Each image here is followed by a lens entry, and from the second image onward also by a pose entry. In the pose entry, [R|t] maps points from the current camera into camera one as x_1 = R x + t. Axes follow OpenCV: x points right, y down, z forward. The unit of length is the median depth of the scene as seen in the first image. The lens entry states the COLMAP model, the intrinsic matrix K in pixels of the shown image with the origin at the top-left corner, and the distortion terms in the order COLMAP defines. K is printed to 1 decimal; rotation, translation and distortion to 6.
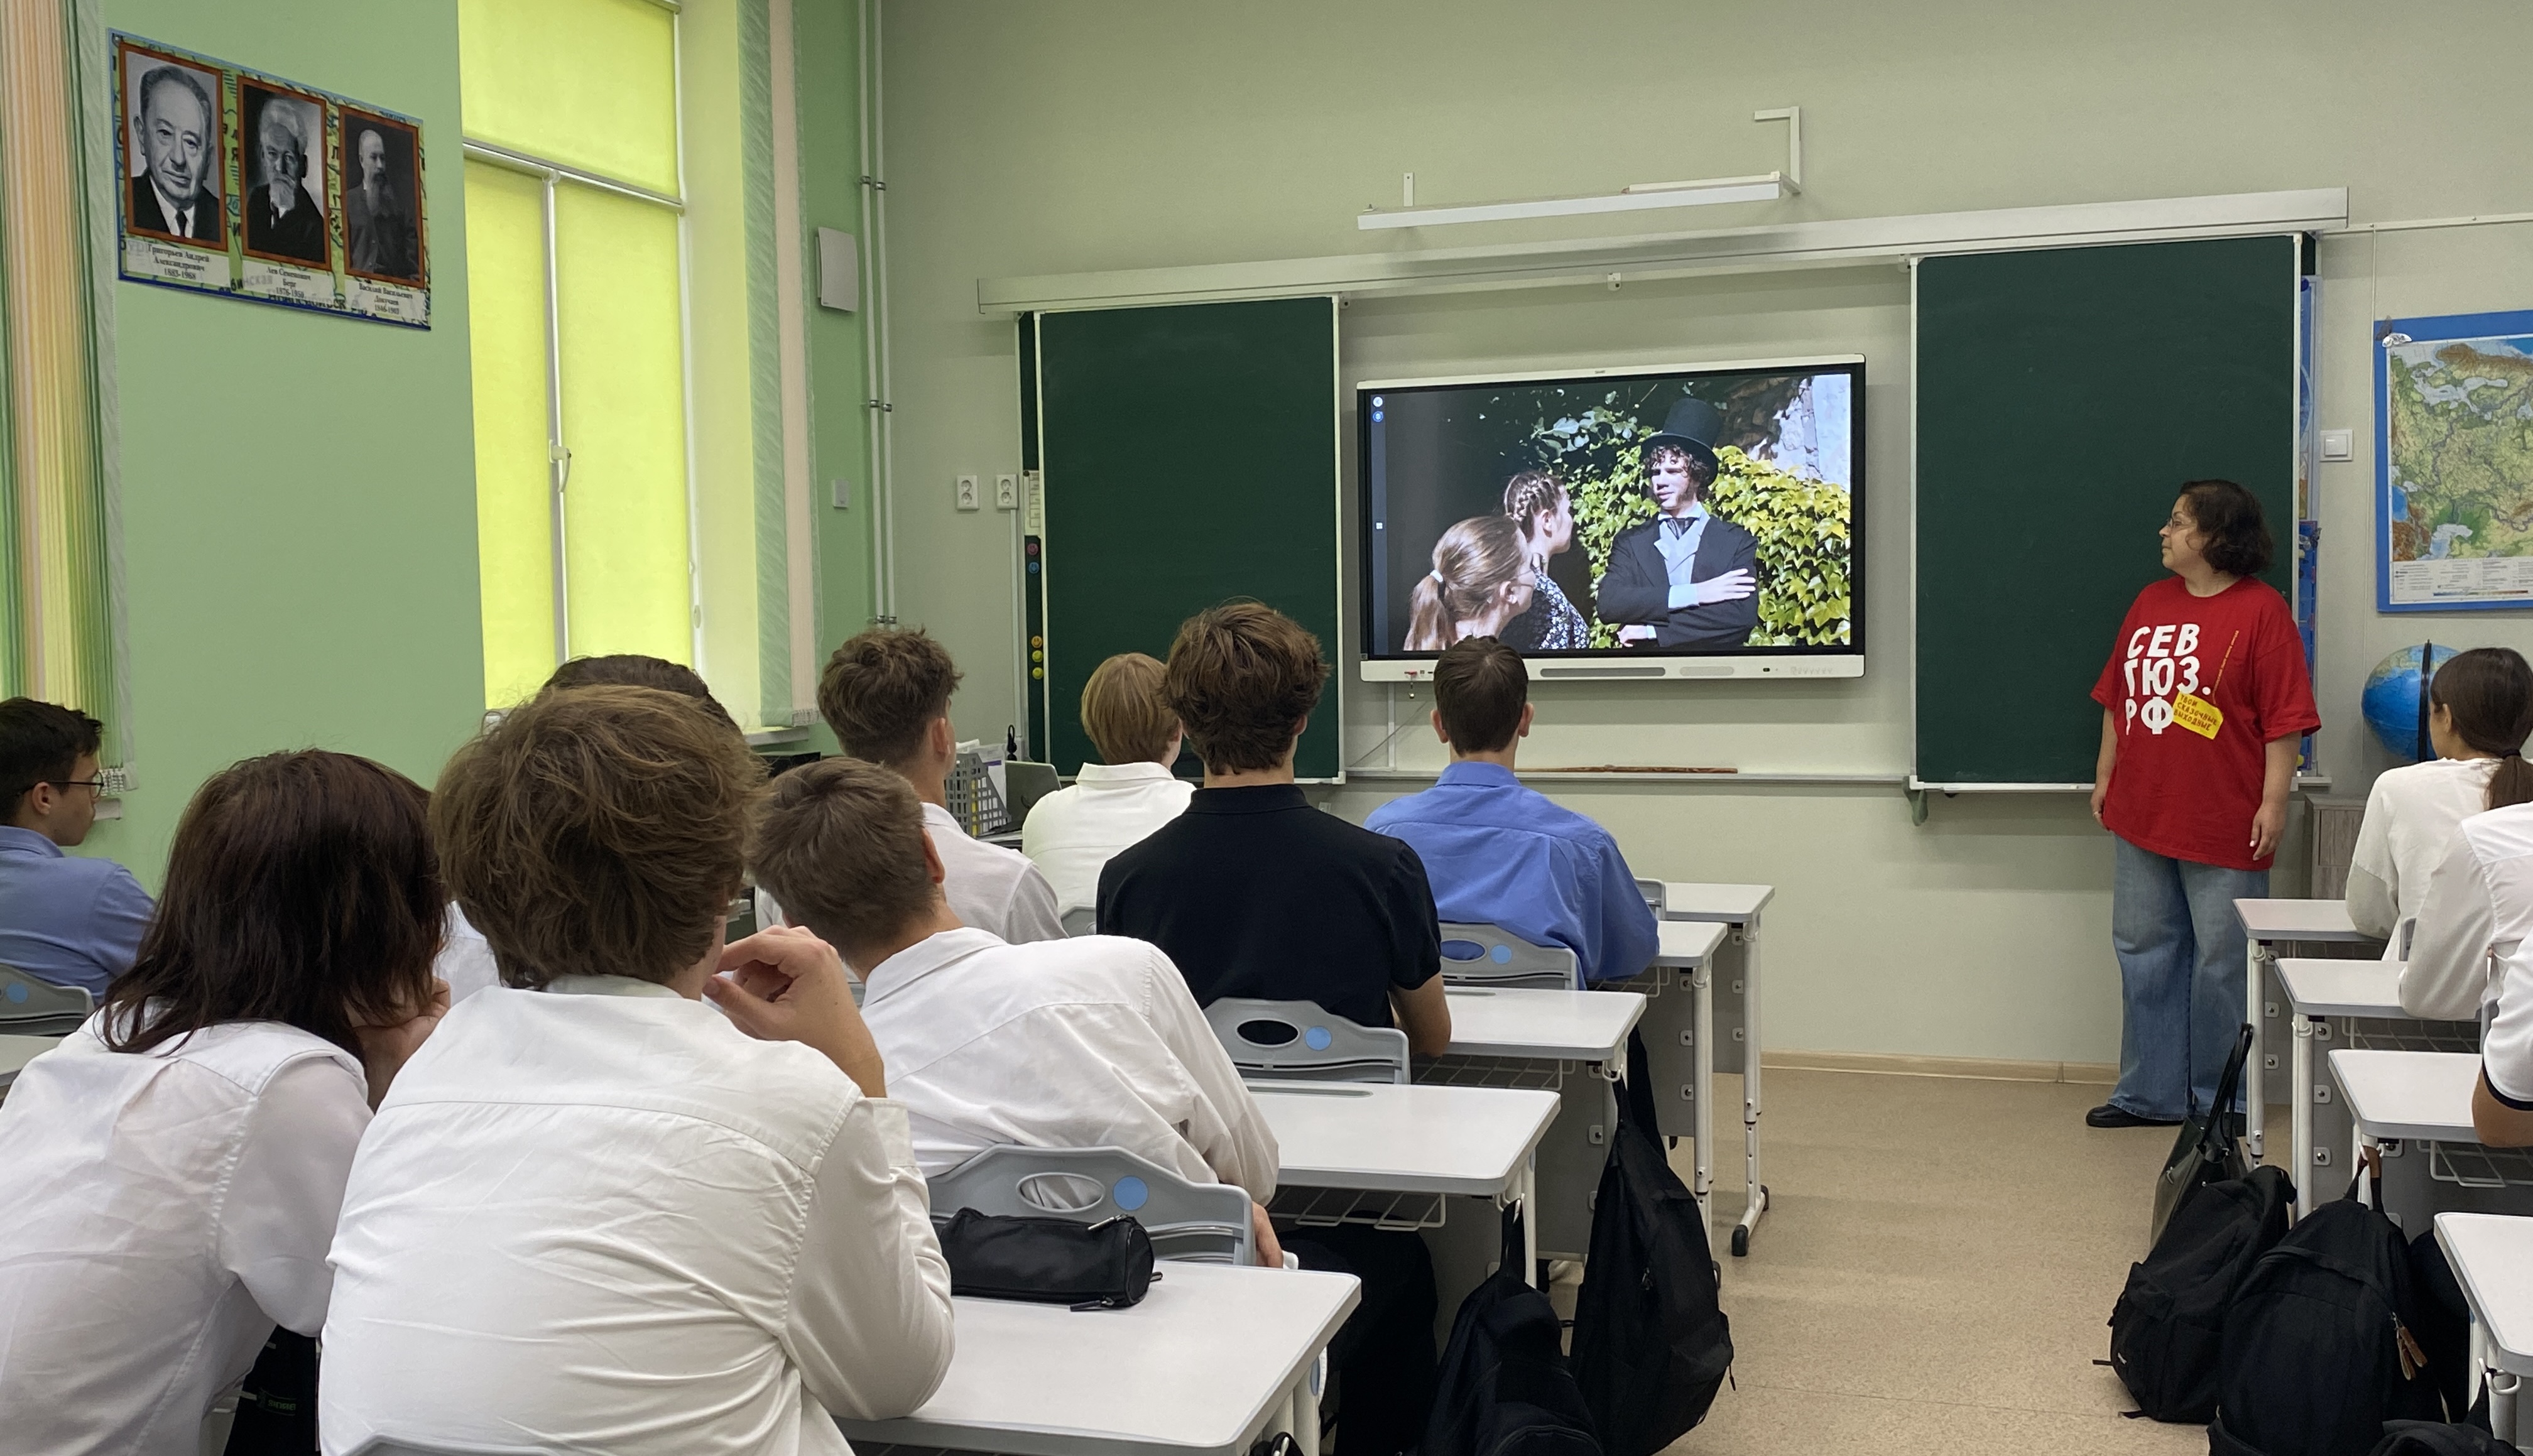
lens RADIAL K [[2357.2, 0, 1271.7], [0, 2357.2, 768.5], [0, 0, 1]] dist [0.043501, -0.158925]
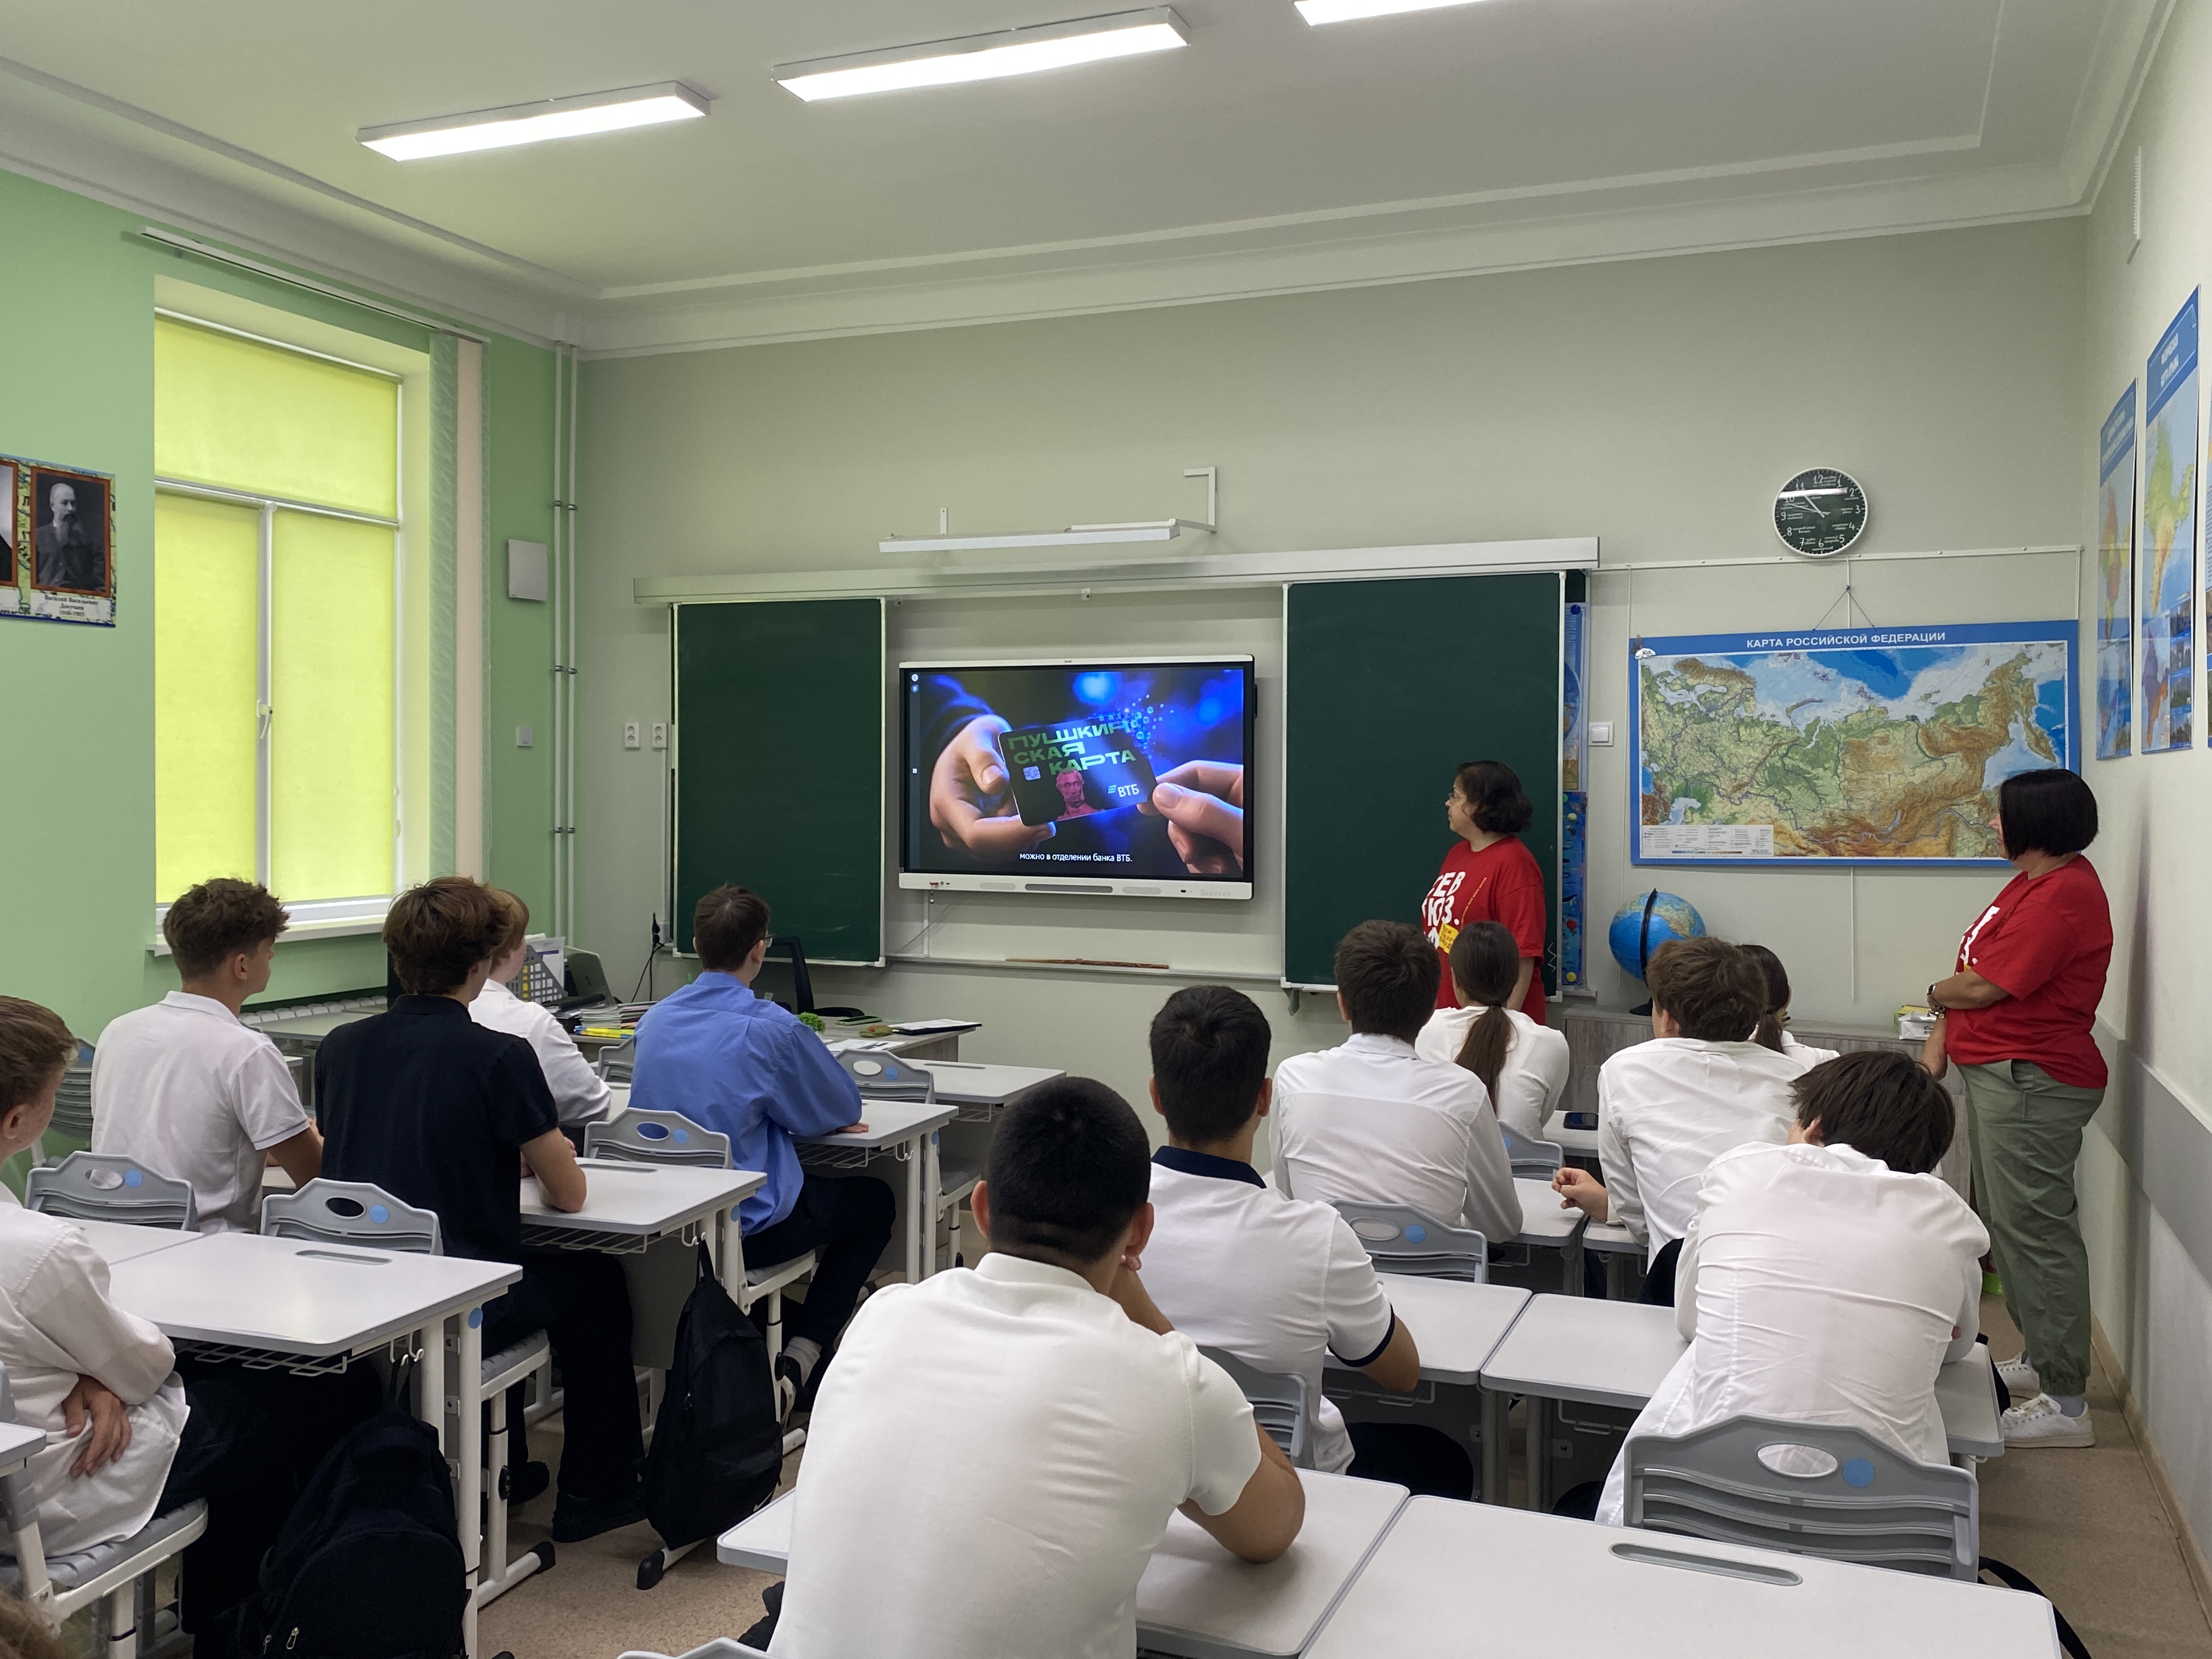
lens RADIAL K [[1853.7, 0, 1100.7], [0, 1853.7, 781.0], [0, 0, 1]] dist [0.043765, -0.009313]
pose [[0.997529, 0.024226, -0.065952, 0.247550], [-0.028477, 0.997525, -0.064294, -0.038187], [0.064231, 0.066013, 0.995749, -0.028379]]
